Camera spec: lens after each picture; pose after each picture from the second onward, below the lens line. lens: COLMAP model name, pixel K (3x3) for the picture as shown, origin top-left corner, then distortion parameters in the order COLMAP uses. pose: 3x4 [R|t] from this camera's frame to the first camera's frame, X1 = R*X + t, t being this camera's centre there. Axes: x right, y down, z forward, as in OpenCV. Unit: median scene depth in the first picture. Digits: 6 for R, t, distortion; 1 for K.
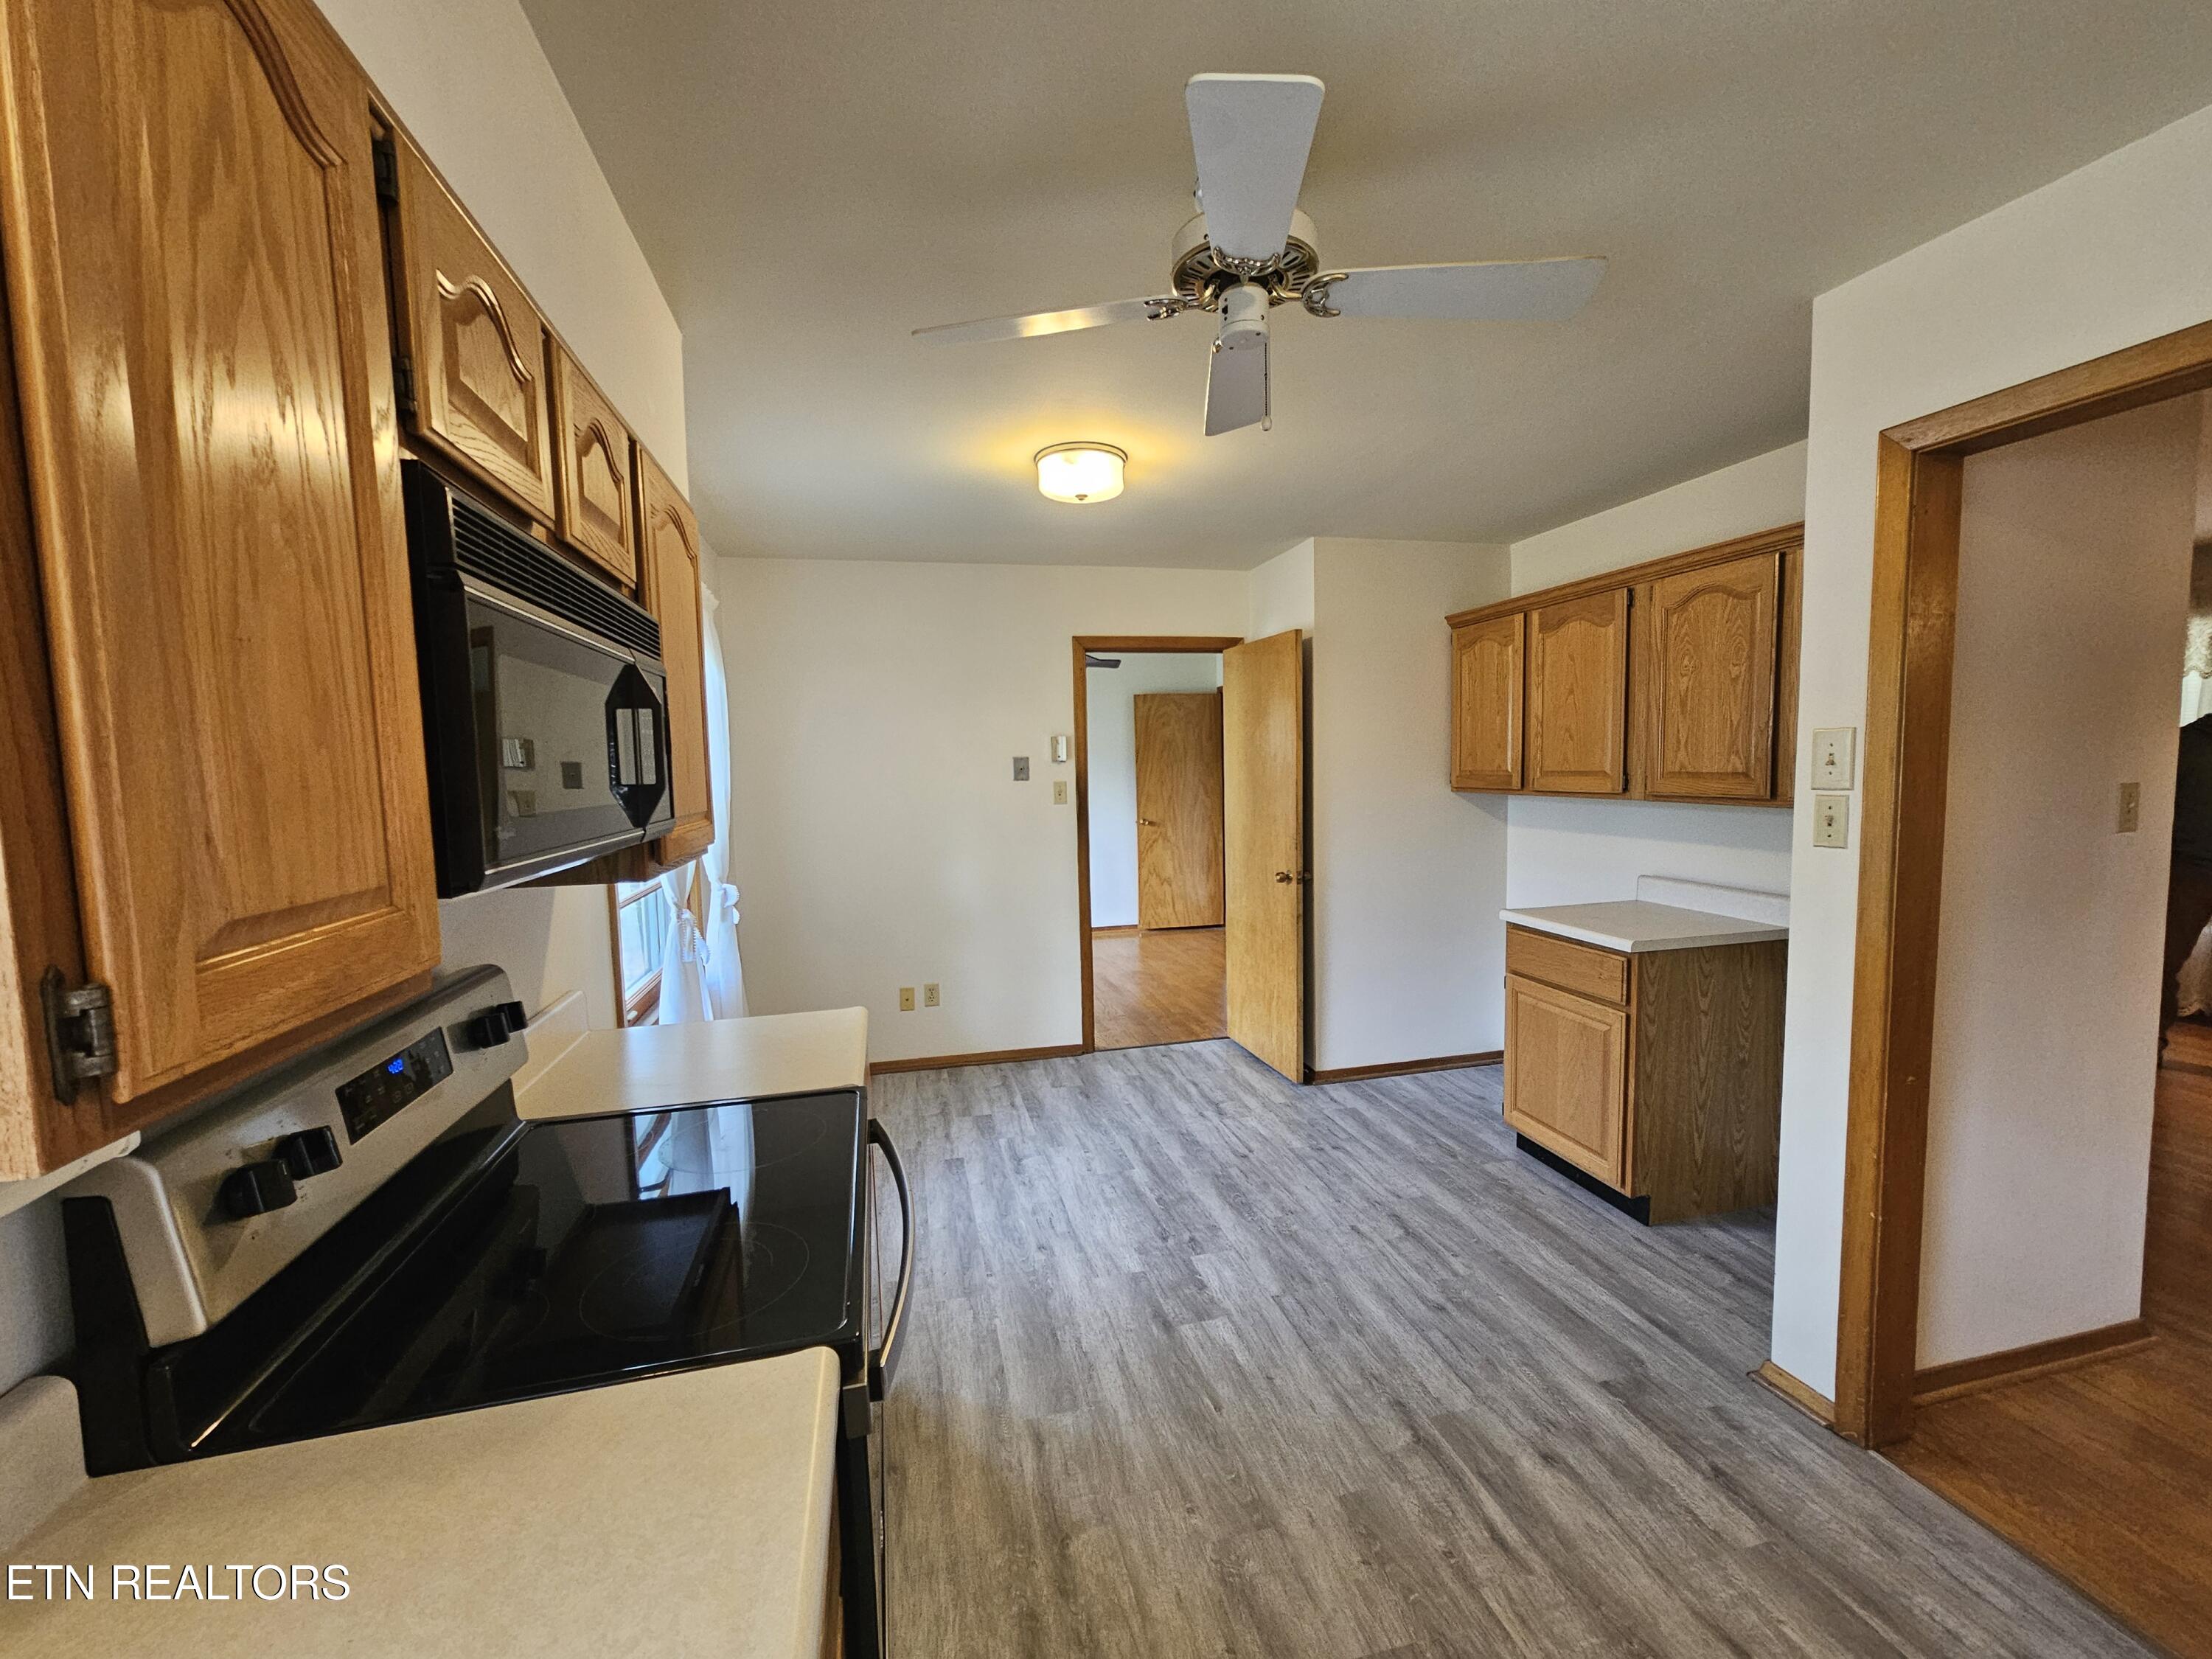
lens RADIAL K [[907.9, 0, 1107.6], [0, 907.9, 839.7], [0, 0, 1]] dist [-0.001188, 0.000937]
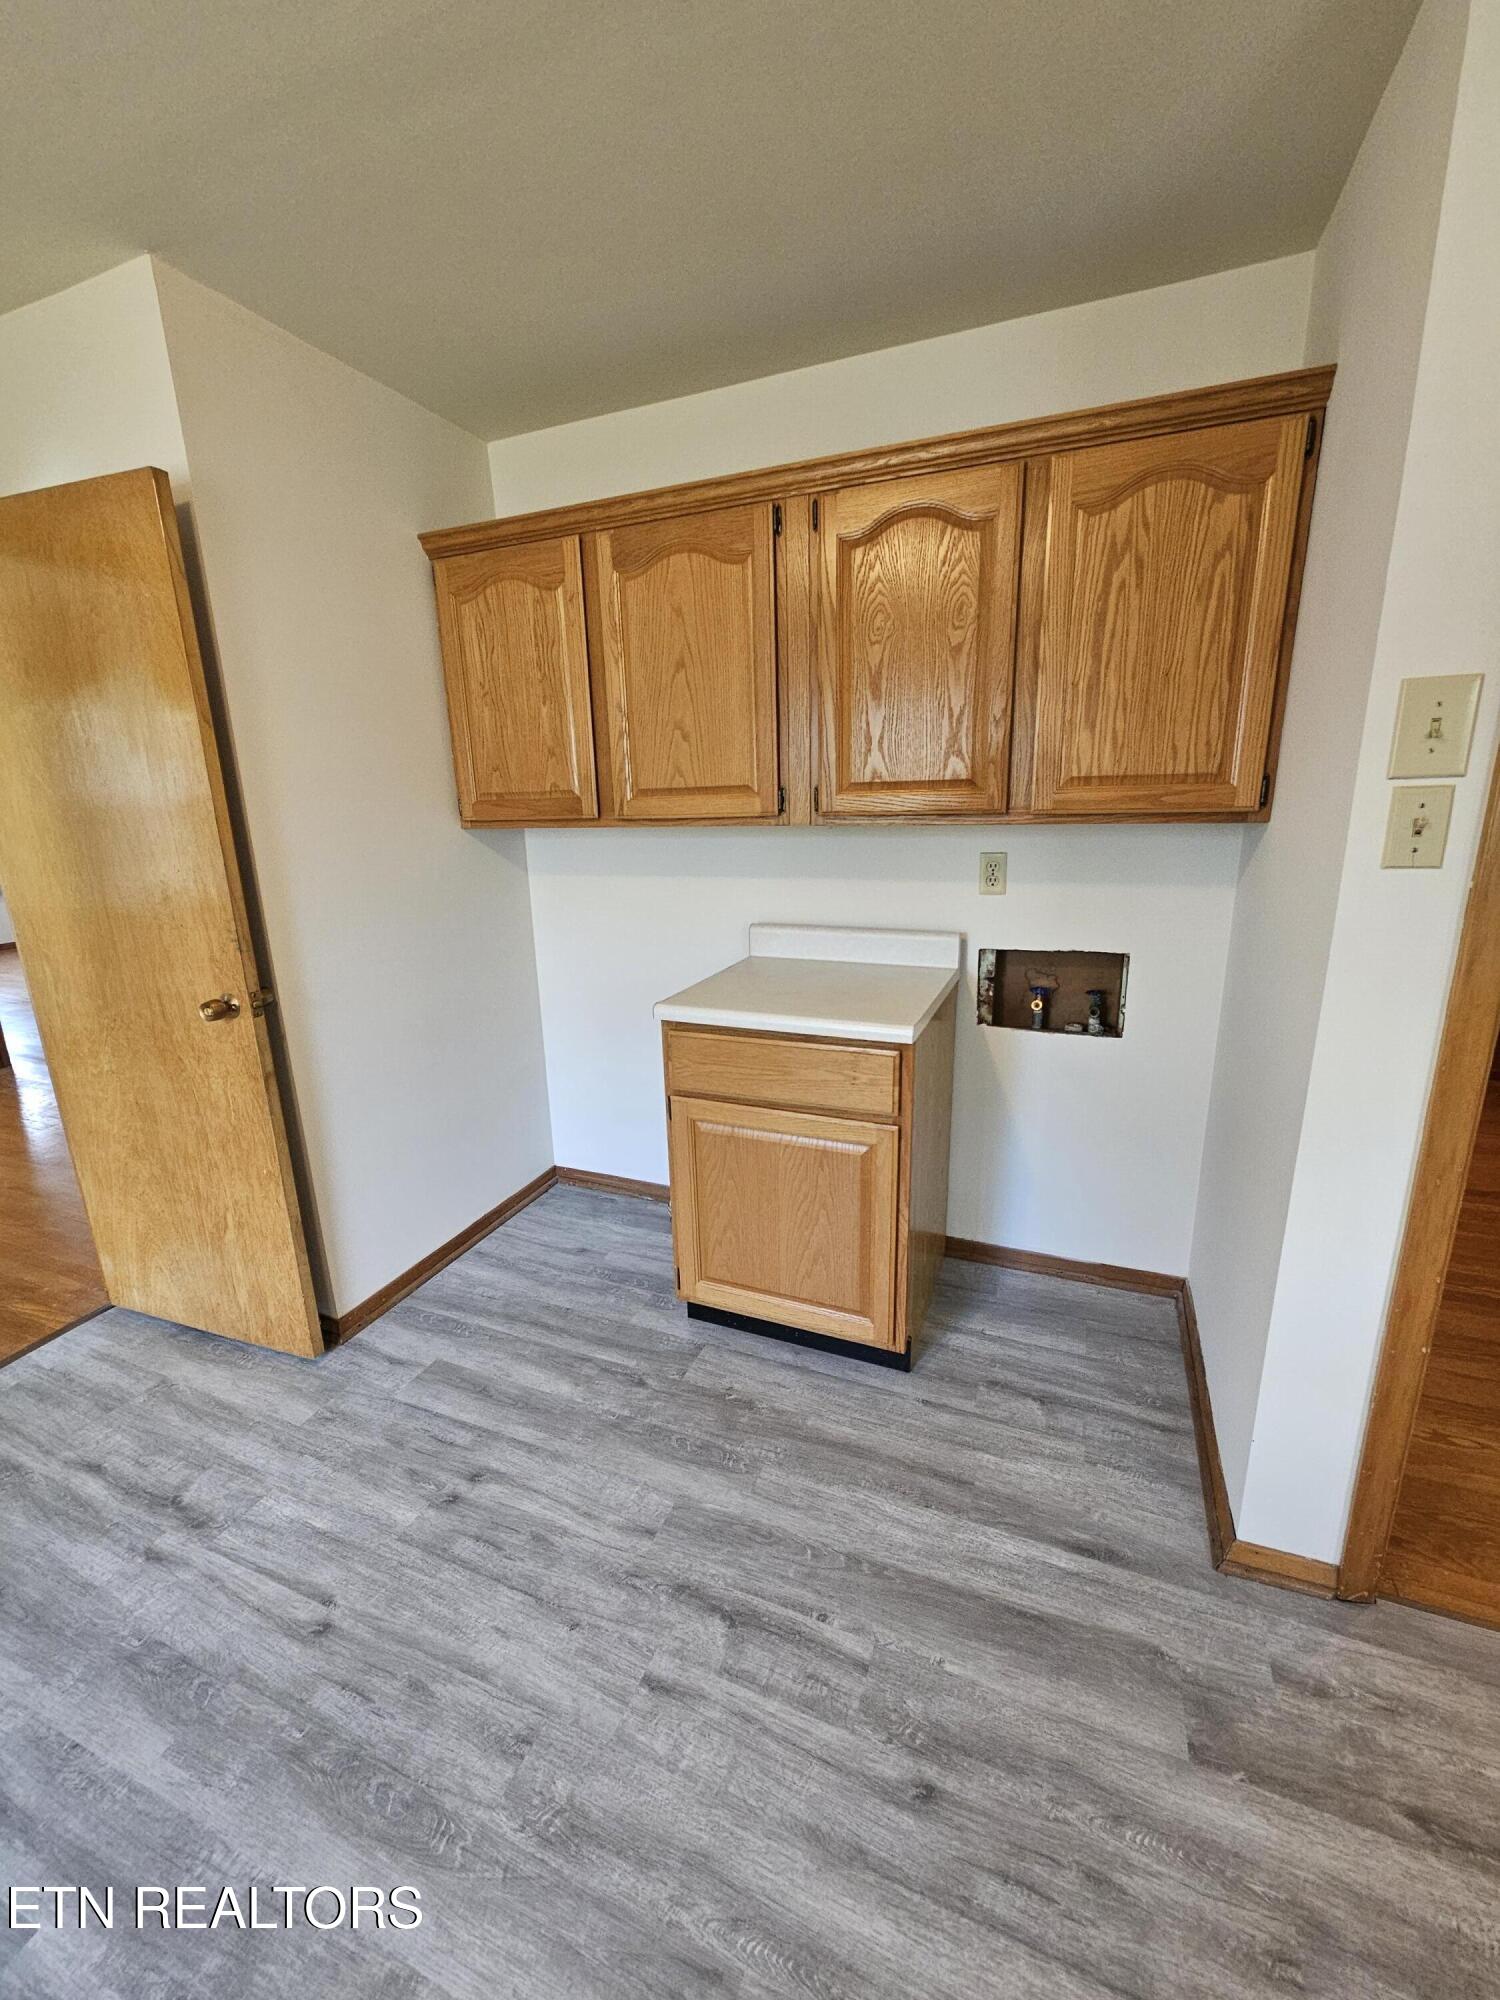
lens RADIAL K [[820.9, 0, 743.7], [0, 820.9, 1002.5], [0, 0, 1]] dist [-0.001188, 0.000937]
pose [[0.591956, -0.196514, 0.781646, 0.014334], [0.082826, 0.979518, 0.183536, -0.030604], [-0.801703, -0.043904, 0.596108, 0.687648]]
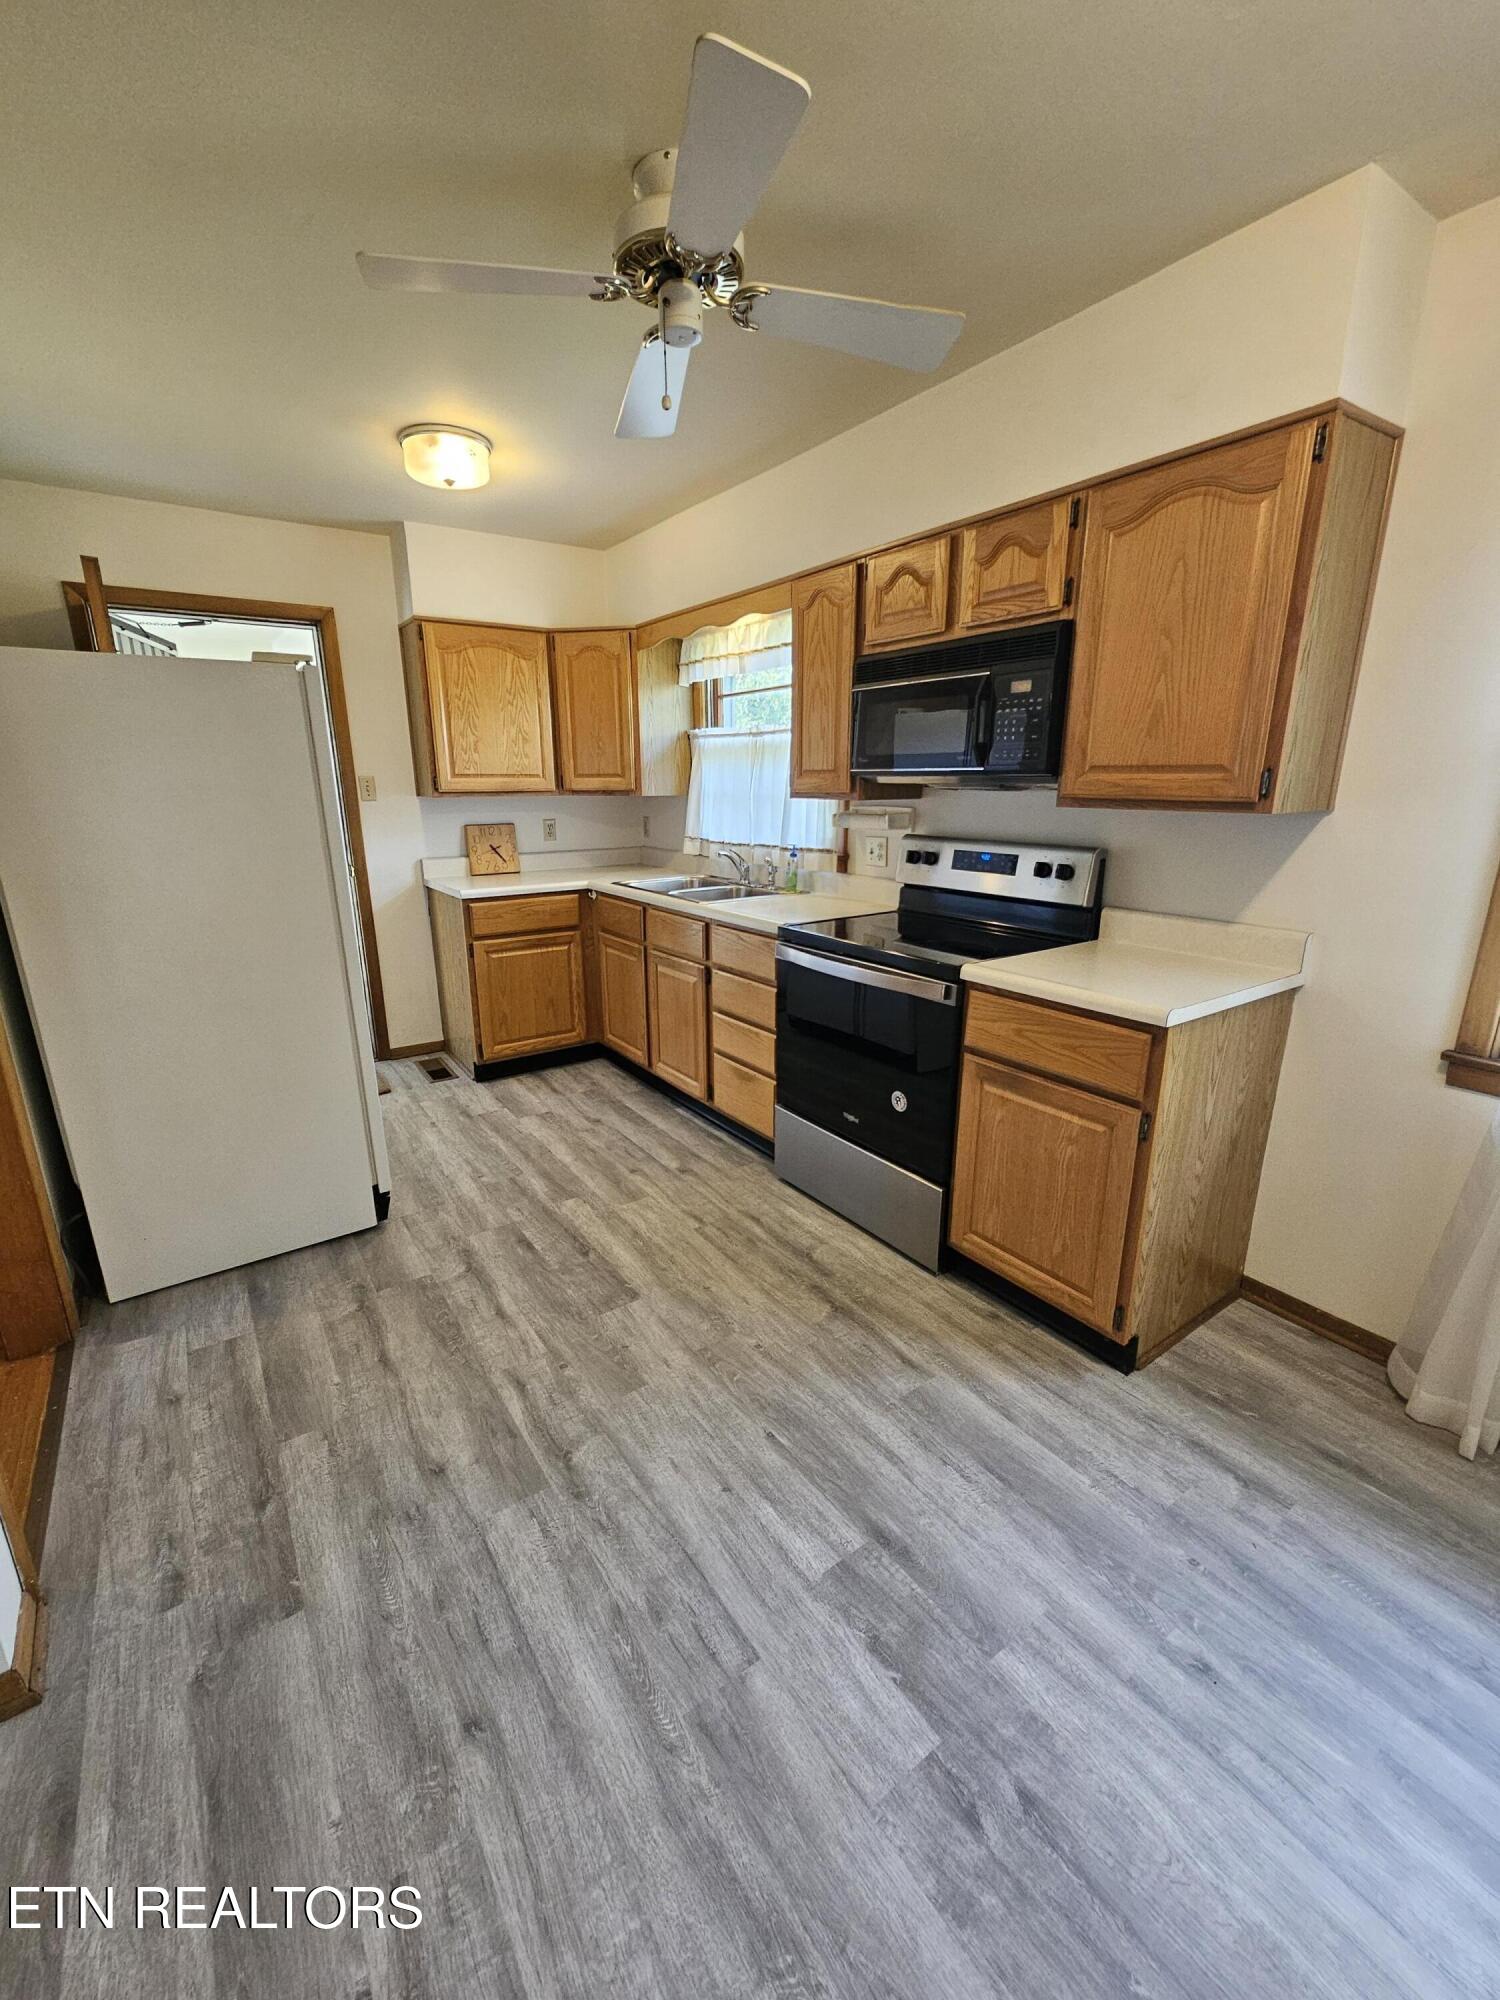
lens RADIAL K [[818.3, 0, 742.0], [0, 818.3, 1006.5], [0, 0, 1]] dist [-0.001239, 0.001128]
pose [[-0.932974, 0.125175, -0.337477, 0.273524], [-0.002734, 0.935091, 0.354397, -0.068703], [0.359933, 0.331566, -0.872074, 1.137657]]
